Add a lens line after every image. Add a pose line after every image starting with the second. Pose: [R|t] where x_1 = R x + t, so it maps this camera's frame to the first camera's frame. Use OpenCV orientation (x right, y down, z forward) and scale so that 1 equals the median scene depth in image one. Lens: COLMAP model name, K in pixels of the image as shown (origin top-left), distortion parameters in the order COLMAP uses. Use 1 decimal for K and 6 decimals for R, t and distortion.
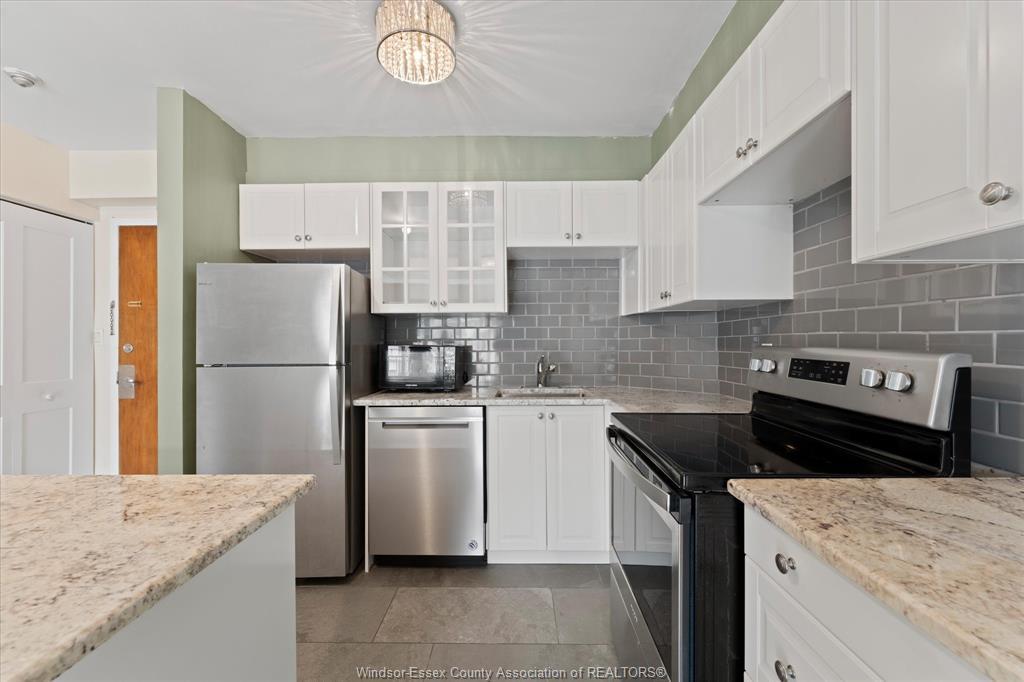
lens RADIAL K [[412.7, 0, 512.9], [0, 412.7, 342.1], [0, 0, 1]] dist [0.001802, -0.001066]
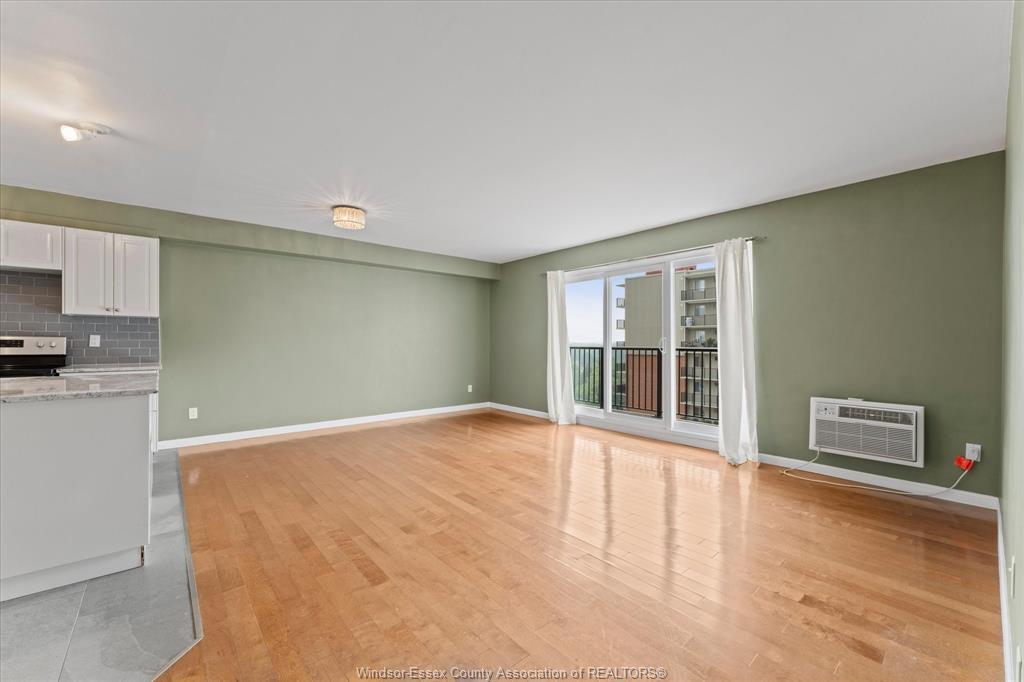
lens RADIAL K [[412.7, 0, 510.1], [0, 412.7, 343.6], [0, 0, 1]] dist [0.001802, -0.001066]
pose [[-0.657059, 0.000229, 0.753840, -2.116909], [0.003147, 0.999992, 0.002439, 0.043979], [-0.753833, 0.003975, -0.657054, 0.151878]]
